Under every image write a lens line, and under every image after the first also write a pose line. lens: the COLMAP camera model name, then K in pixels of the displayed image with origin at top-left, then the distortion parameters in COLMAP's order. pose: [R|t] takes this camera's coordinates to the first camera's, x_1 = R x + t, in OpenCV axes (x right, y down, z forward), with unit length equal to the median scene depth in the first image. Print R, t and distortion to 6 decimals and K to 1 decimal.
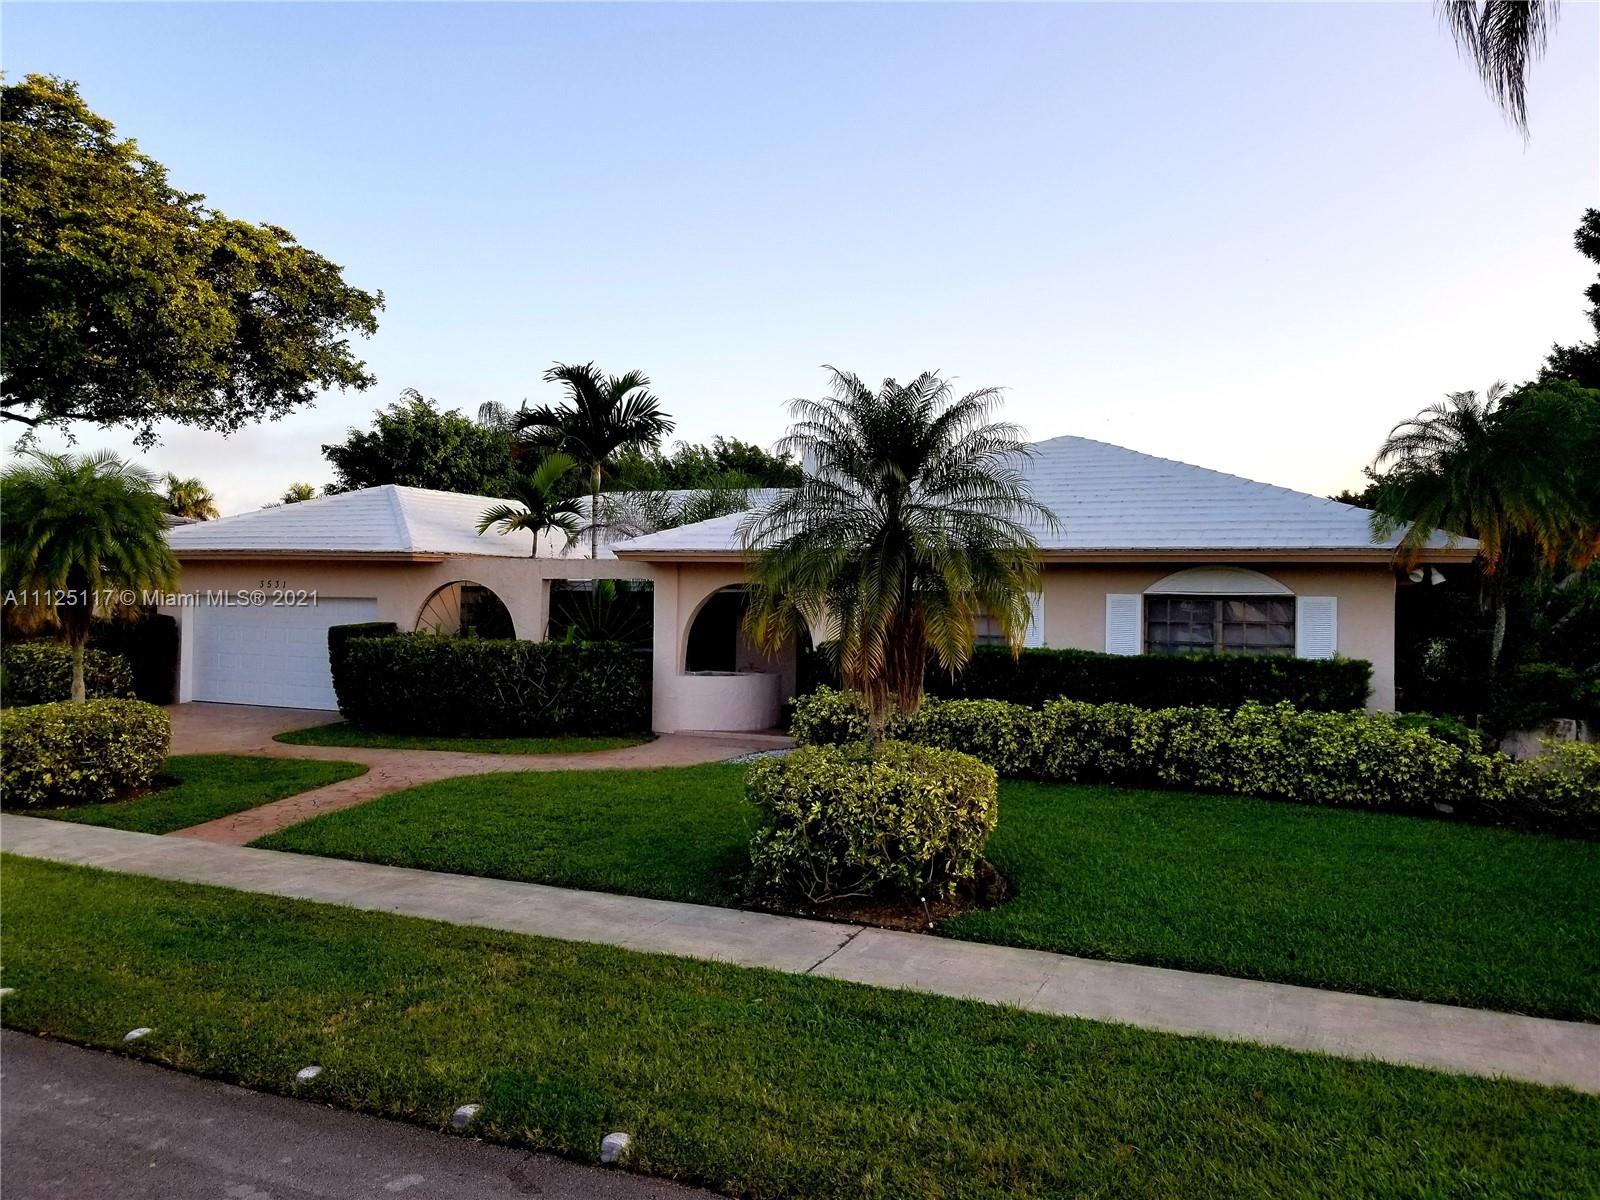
lens RADIAL K [[1216.7, 0, 800.0], [0, 1216.7, 600.0], [0, 0, 1]] dist [0.106863, 0.001337]
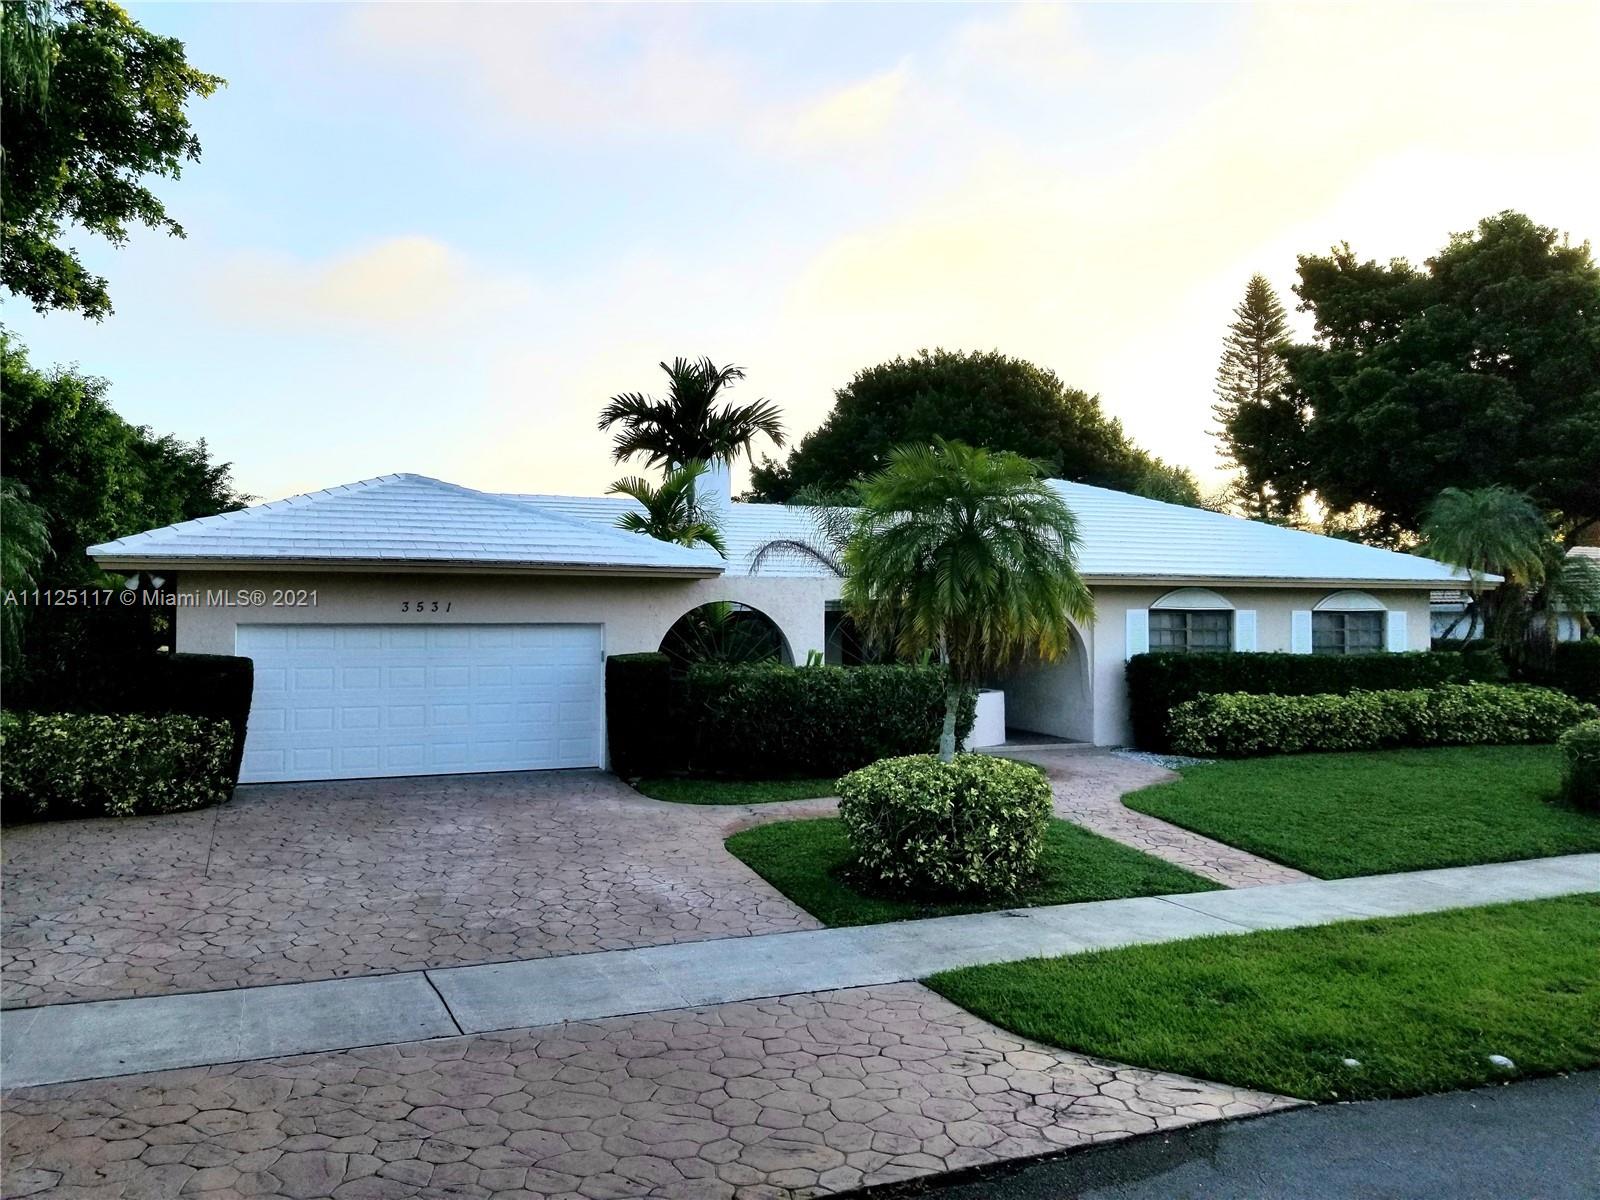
lens RADIAL K [[1216.7, 0, 800.0], [0, 1216.7, 600.0], [0, 0, 1]] dist [0.106863, 0.001337]
pose [[0.671503, -0.004385, 0.740989, -0.969470], [0.009394, 0.999953, -0.002595, -0.015432], [-0.740943, 0.008704, 0.671512, 0.423131]]
